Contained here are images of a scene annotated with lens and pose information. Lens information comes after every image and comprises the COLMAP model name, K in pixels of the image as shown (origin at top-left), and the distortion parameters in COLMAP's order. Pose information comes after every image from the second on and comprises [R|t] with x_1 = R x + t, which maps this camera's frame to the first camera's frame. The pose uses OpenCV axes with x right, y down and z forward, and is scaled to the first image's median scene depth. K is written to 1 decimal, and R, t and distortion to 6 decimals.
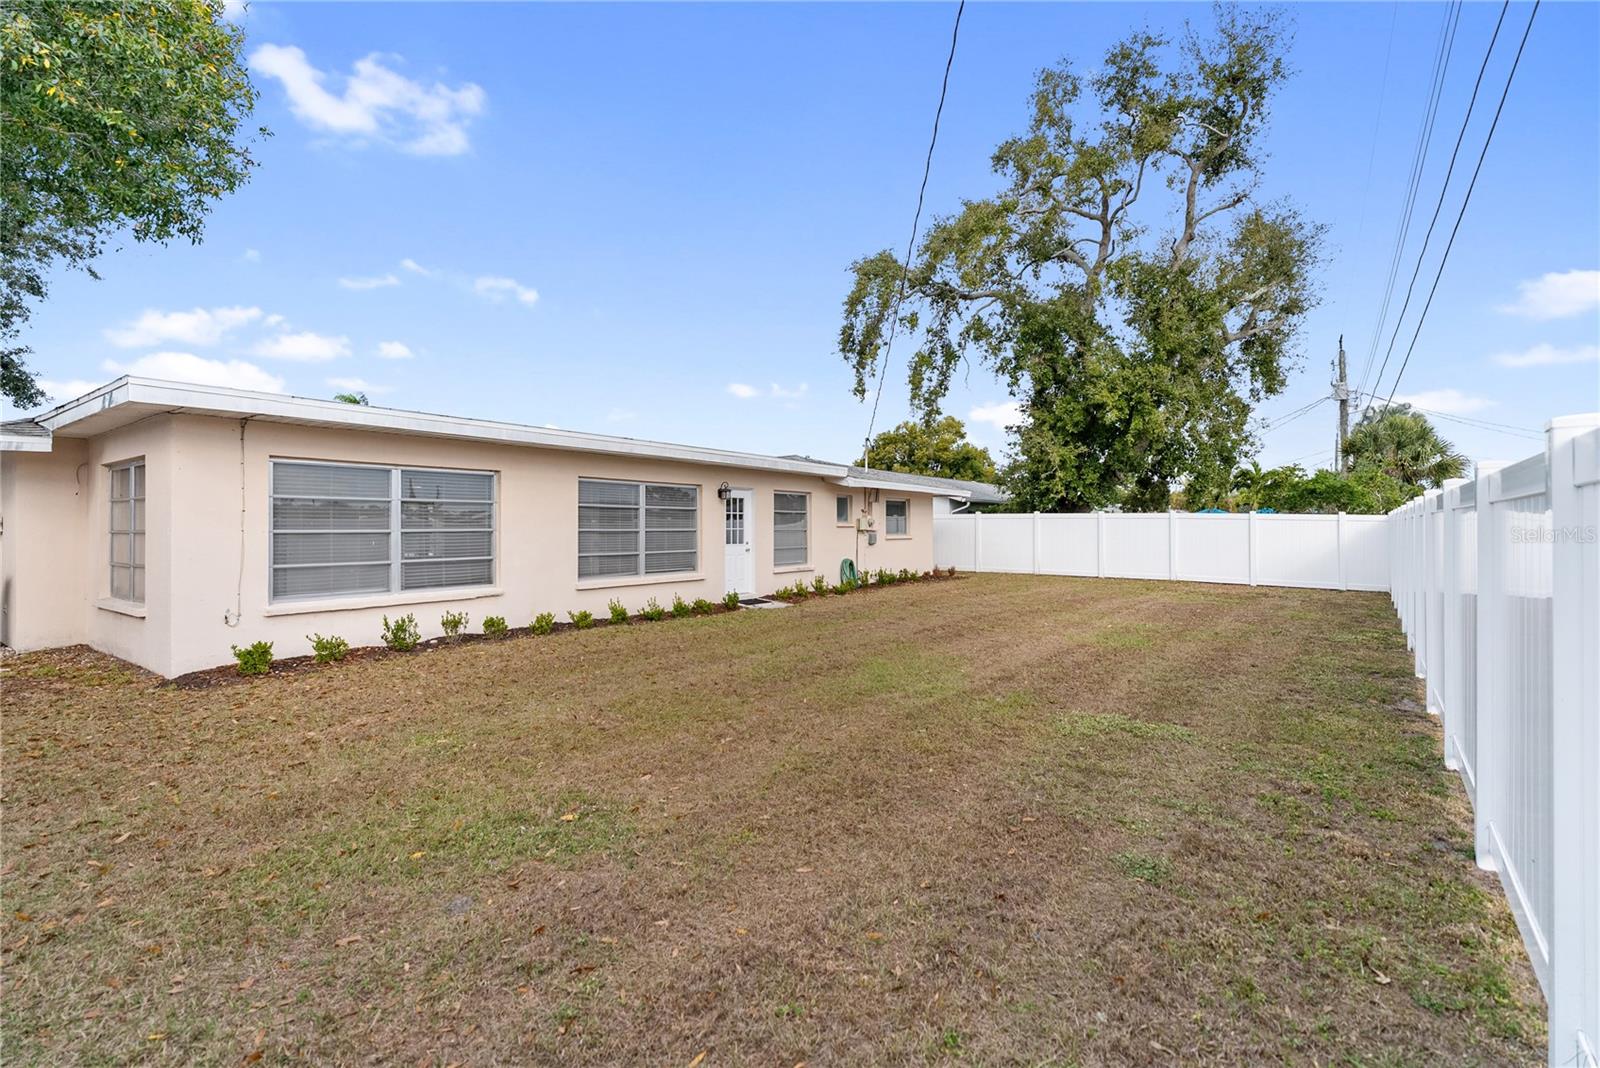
lens RADIAL K [[732.7, 0, 815.4], [0, 732.7, 524.9], [0, 0, 1]] dist [0.000478, 0.000178]
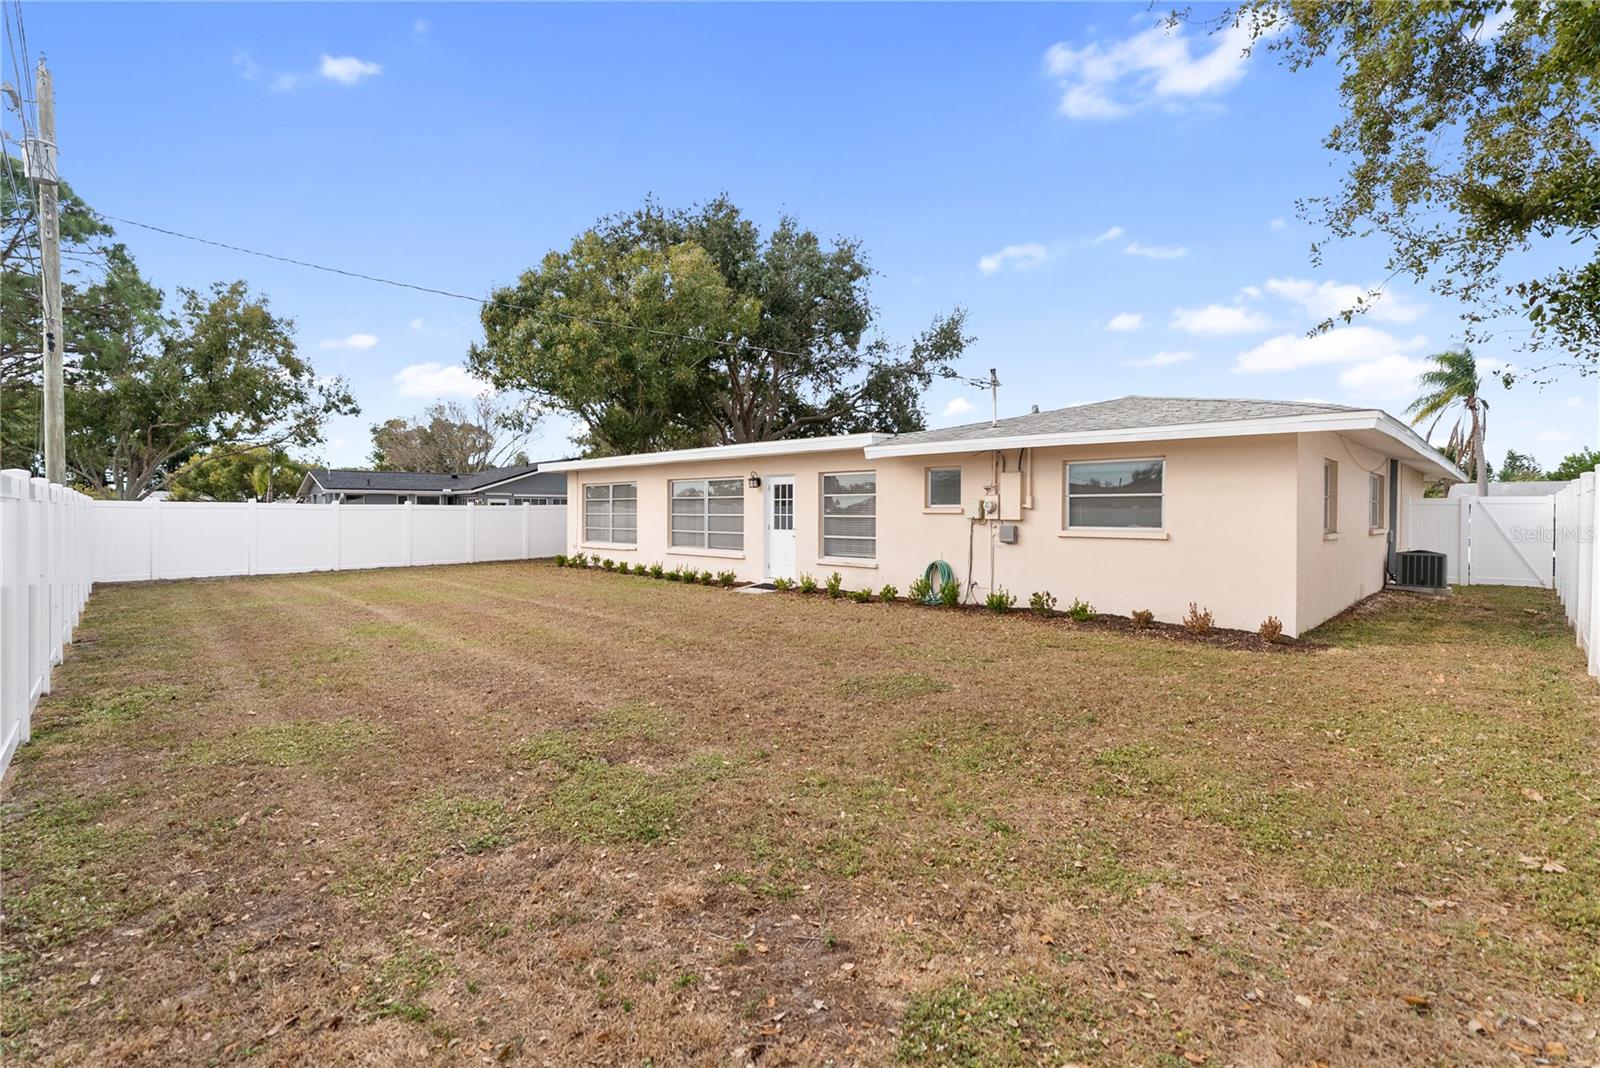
lens RADIAL K [[732.7, 0, 801.7], [0, 732.7, 520.4], [0, 0, 1]] dist [0.000478, 0.000178]
pose [[-0.170828, 0.018510, -0.985127, 0.892368], [0.003974, 0.999828, 0.018098, -0.005402], [0.985293, -0.000823, -0.170872, 1.199395]]
